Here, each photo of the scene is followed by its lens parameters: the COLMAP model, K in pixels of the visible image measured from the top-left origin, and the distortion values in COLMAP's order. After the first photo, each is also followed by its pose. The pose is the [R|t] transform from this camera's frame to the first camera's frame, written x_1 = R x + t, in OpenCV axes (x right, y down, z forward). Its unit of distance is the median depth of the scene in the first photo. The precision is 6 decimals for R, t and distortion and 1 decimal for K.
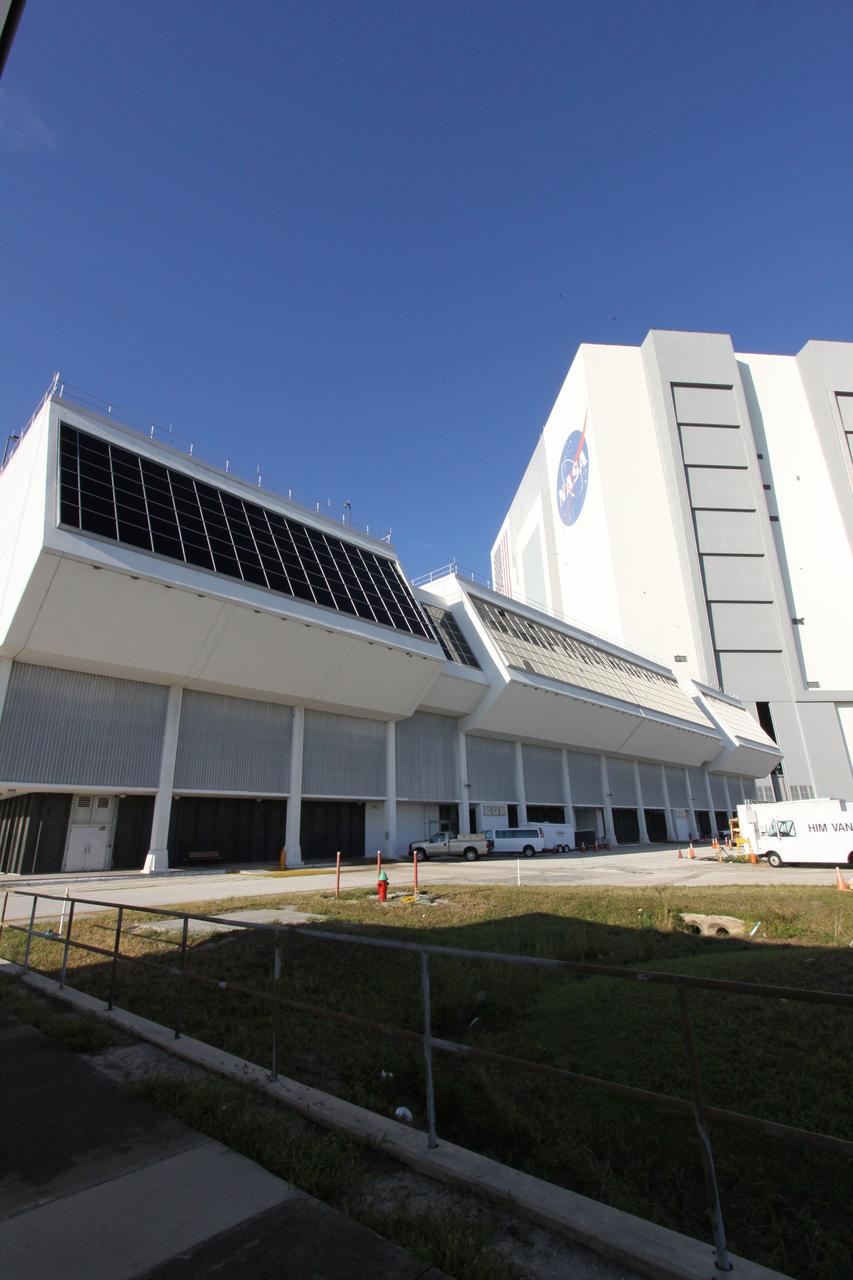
lens RADIAL K [[594.5, 0, 428.9], [0, 594.5, 640.7], [0, 0, 1]] dist [-0.012490, -0.000510]
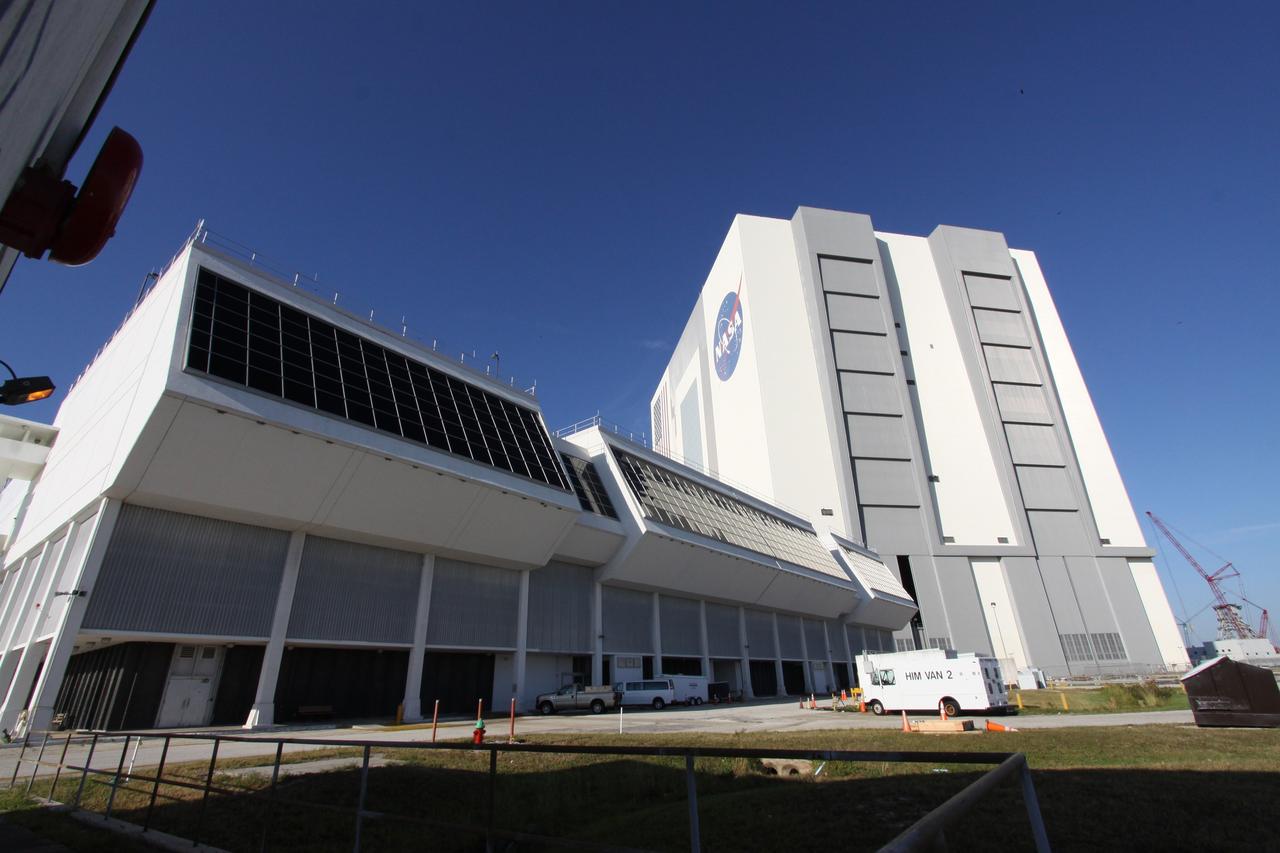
lens RADIAL K [[594.5, 0, 650.7], [0, 594.5, 429.2], [0, 0, 1]] dist [-0.012490, -0.000510]
pose [[0.994568, 0.034347, 0.098258, 0.042097], [-0.024376, 0.994594, -0.100938, -0.006315], [-0.101193, 0.097995, 0.990029, -0.040794]]
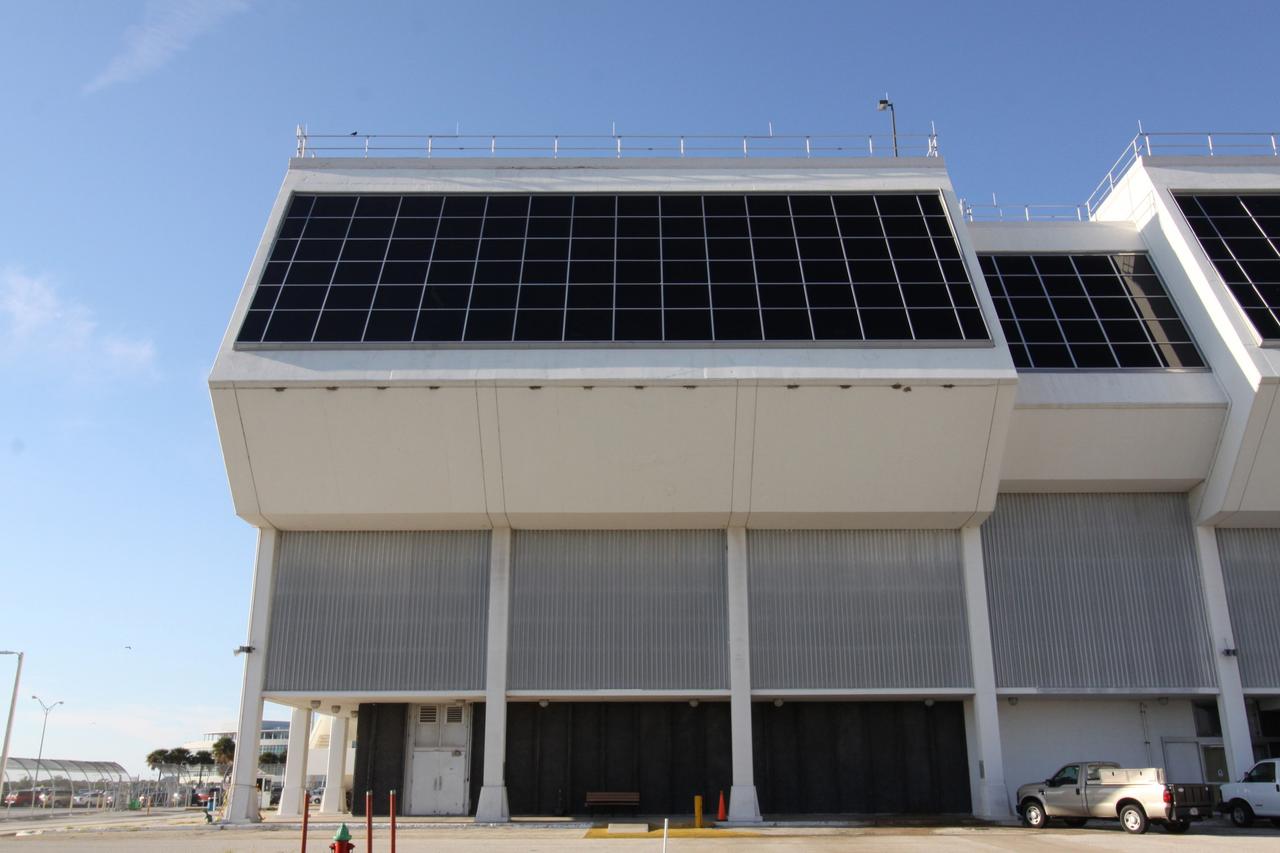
lens RADIAL K [[1137.5, 0, 643.6], [0, 1137.5, 421.6], [0, 0, 1]] dist [0.002731, -0.006605]
pose [[0.683631, -0.201484, -0.701465, 0.421669], [0.215911, 0.973949, -0.069330, 0.063516], [0.697159, -0.104058, 0.709324, 0.199724]]
